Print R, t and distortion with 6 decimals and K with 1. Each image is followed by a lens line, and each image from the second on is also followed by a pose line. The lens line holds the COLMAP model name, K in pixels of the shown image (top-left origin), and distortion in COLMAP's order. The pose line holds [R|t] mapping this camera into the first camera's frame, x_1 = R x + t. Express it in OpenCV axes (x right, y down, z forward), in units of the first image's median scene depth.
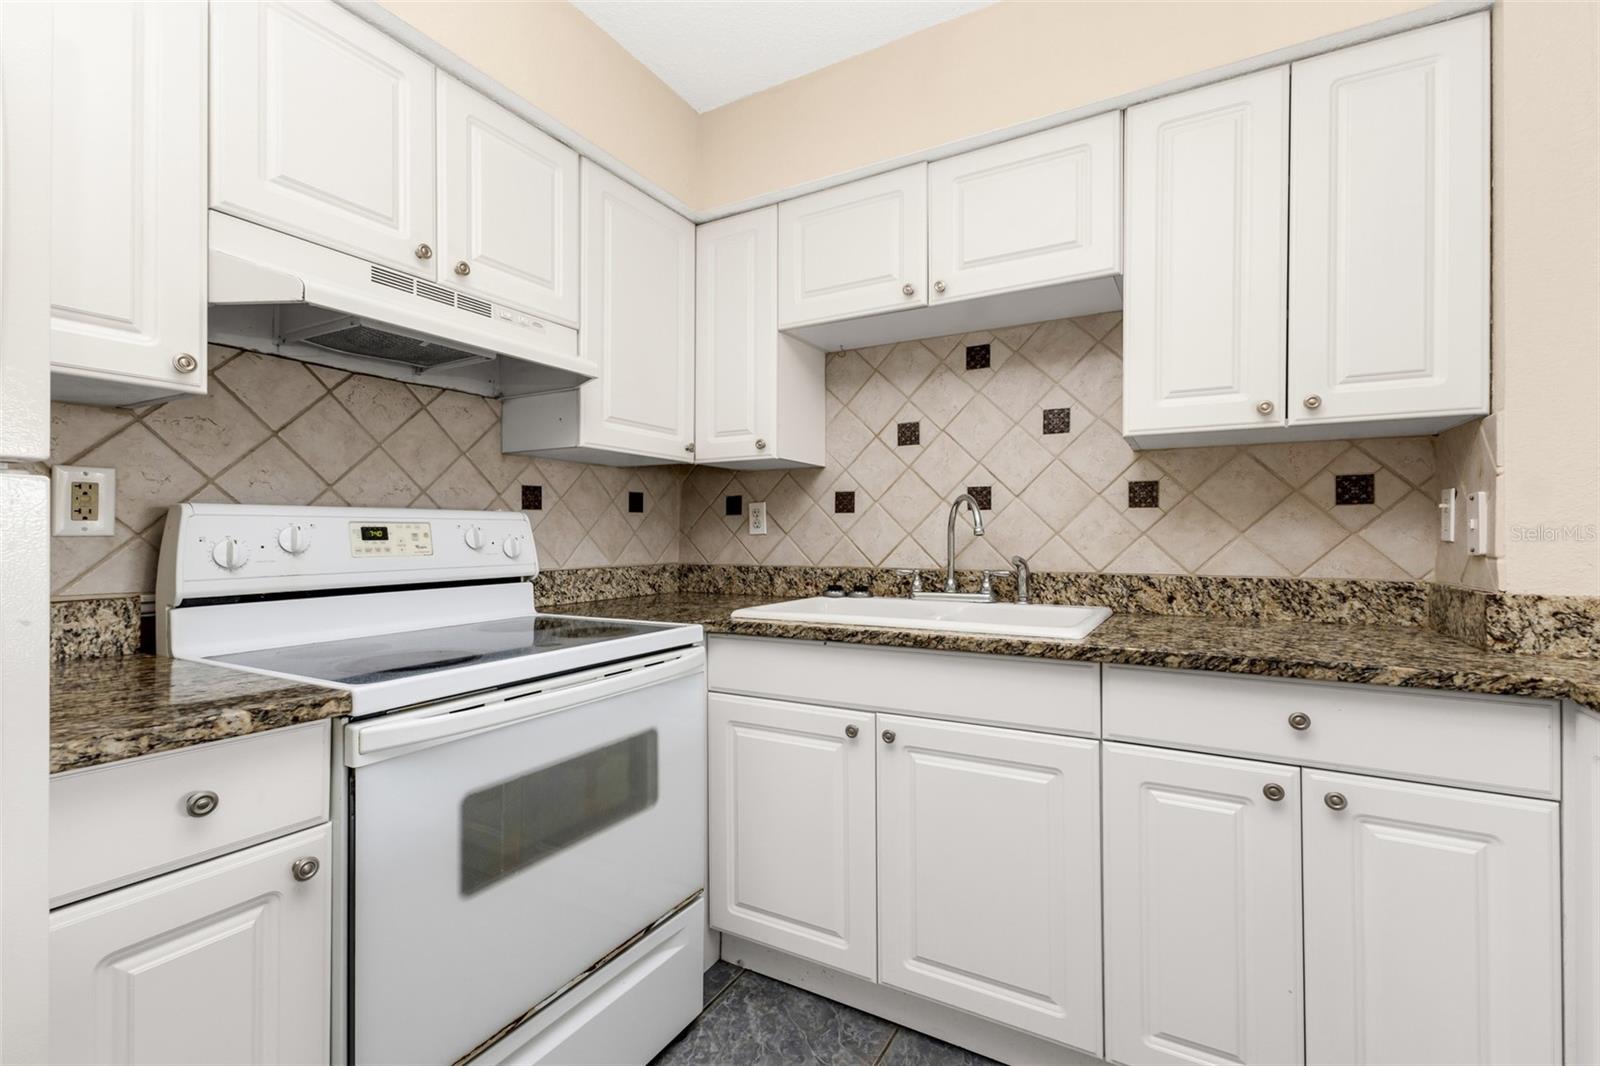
lens RADIAL K [[675.5, 0, 796.7], [0, 675.5, 533.7], [0, 0, 1]] dist [0.013039, -0.000357]
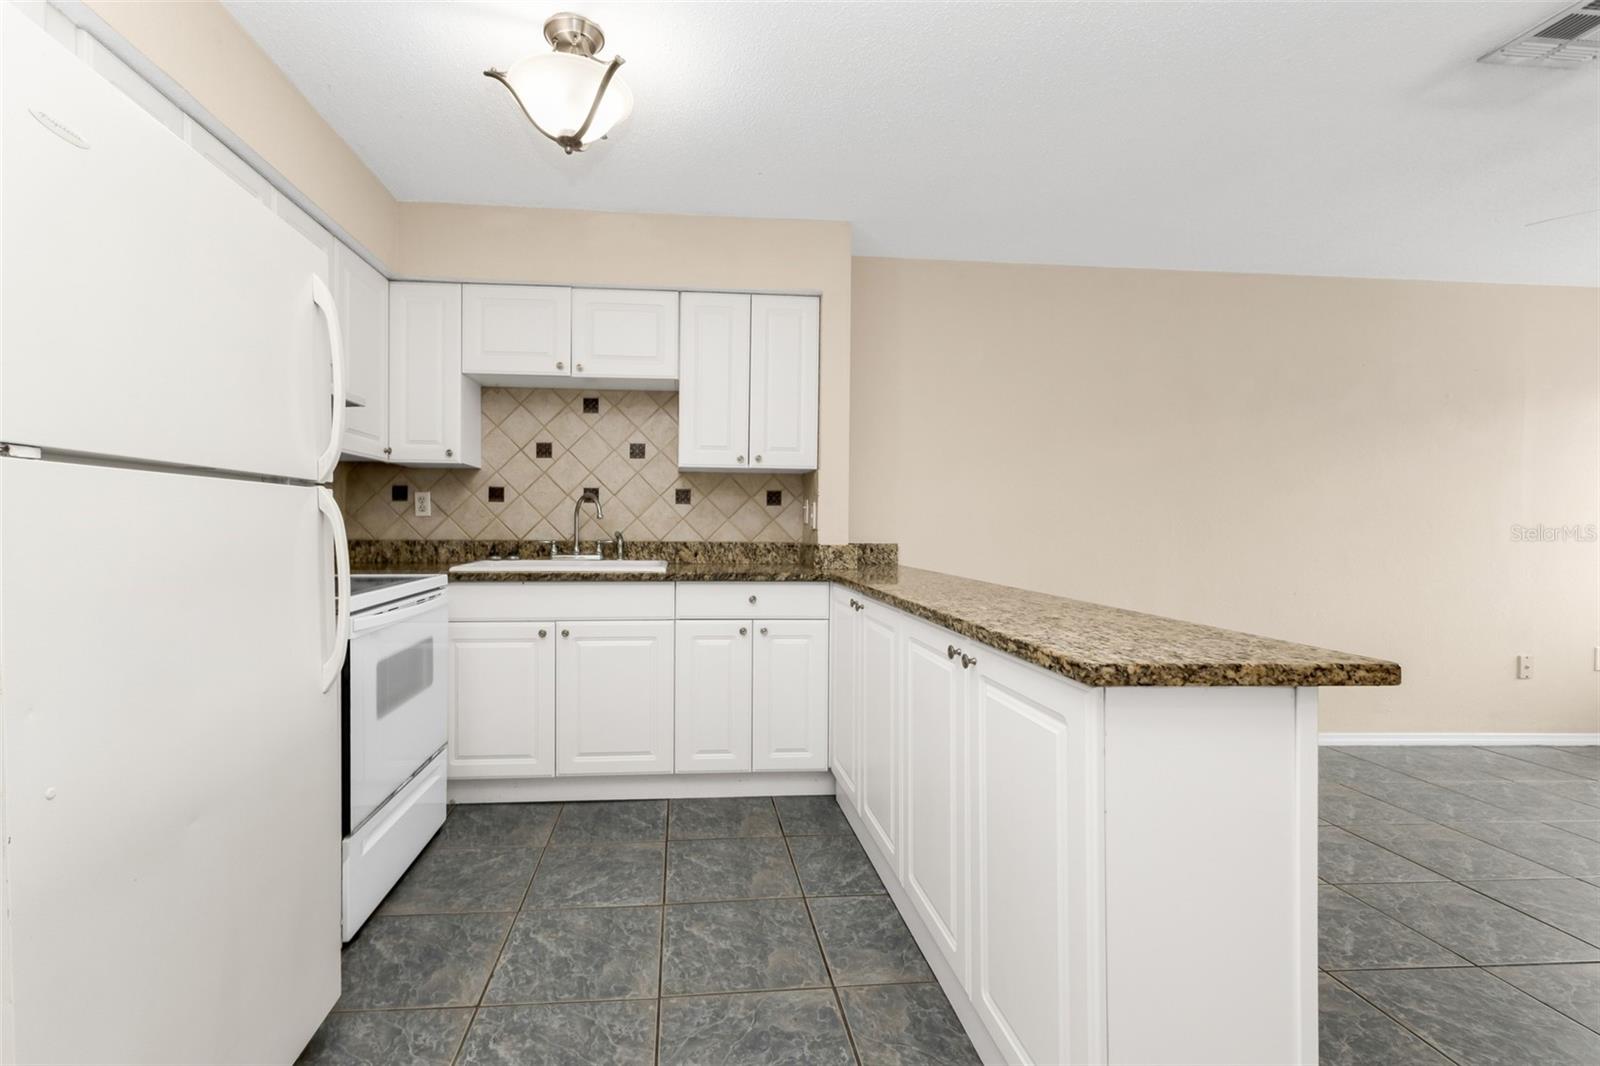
lens RADIAL K [[675.5, 0, 796.7], [0, 675.5, 533.7], [0, 0, 1]] dist [0.013039, -0.000357]
pose [[0.759123, -0.004491, 0.650931, -0.420500], [-0.011267, 0.999736, 0.020037, 0.000701], [-0.650849, -0.022545, 0.758872, -0.547811]]
